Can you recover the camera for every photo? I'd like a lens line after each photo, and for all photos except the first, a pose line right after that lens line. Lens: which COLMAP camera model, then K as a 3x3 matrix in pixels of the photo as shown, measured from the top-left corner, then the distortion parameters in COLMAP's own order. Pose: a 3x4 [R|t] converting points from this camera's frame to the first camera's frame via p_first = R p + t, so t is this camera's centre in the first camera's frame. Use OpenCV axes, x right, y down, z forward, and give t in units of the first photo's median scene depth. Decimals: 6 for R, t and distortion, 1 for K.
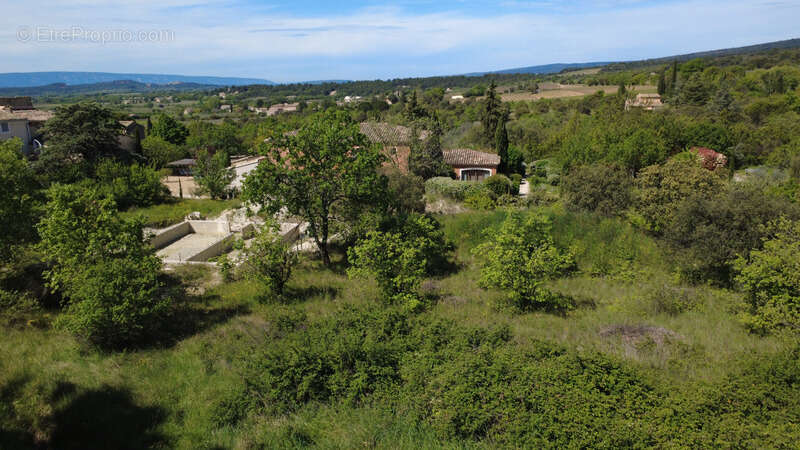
lens RADIAL K [[581.9, 0, 399.9], [0, 581.9, 224.1], [0, 0, 1]] dist [-0.002852, 0.009390]
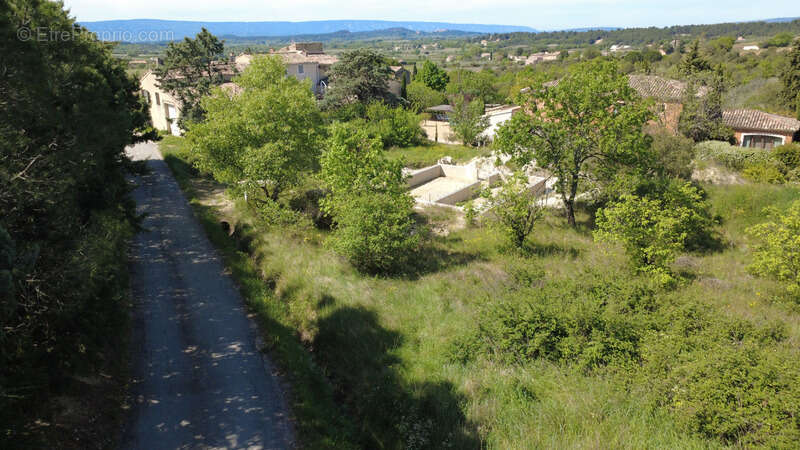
lens RADIAL K [[581.9, 0, 399.2], [0, 581.9, 223.9], [0, 0, 1]] dist [-0.002852, 0.009390]
pose [[0.909820, 0.132601, -0.393248, -0.002780], [-0.099627, 0.989658, 0.103210, -0.000467], [0.402867, -0.054724, 0.913621, 0.002074]]
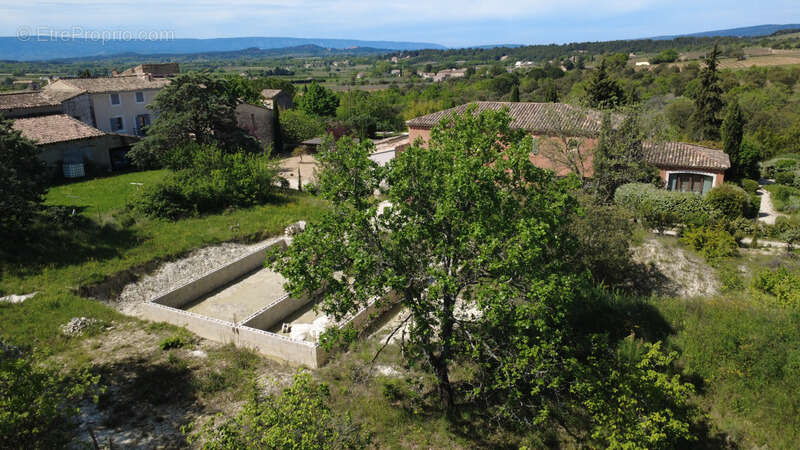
lens RADIAL K [[581.9, 0, 399.2], [0, 581.9, 226.0], [0, 0, 1]] dist [-0.002852, 0.009390]
pose [[0.960162, 0.082127, -0.267102, -0.020594], [-0.066047, 0.995452, 0.068653, -0.068616], [0.271525, -0.048277, 0.961220, 0.272854]]
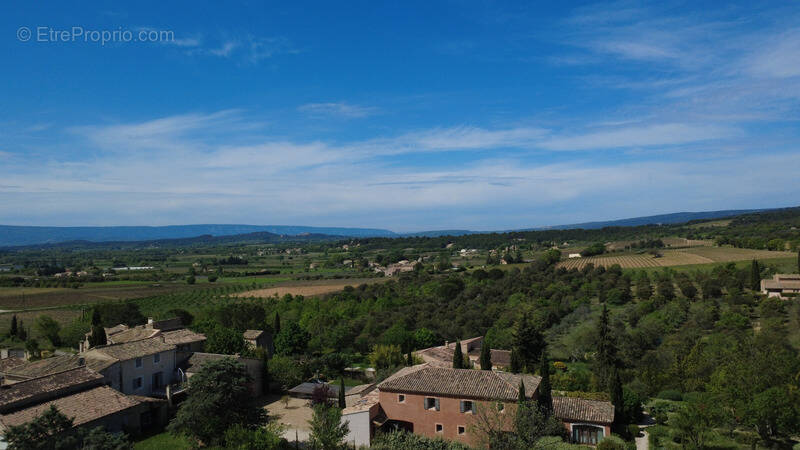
lens RADIAL K [[581.9, 0, 398.9], [0, 581.9, 238.0], [0, 0, 1]] dist [-0.002852, 0.009390]
pose [[0.980336, -0.004226, -0.197290, 0.018337], [-0.040645, 0.974010, -0.222827, -0.210128], [0.193104, 0.226464, 0.954686, -0.068633]]
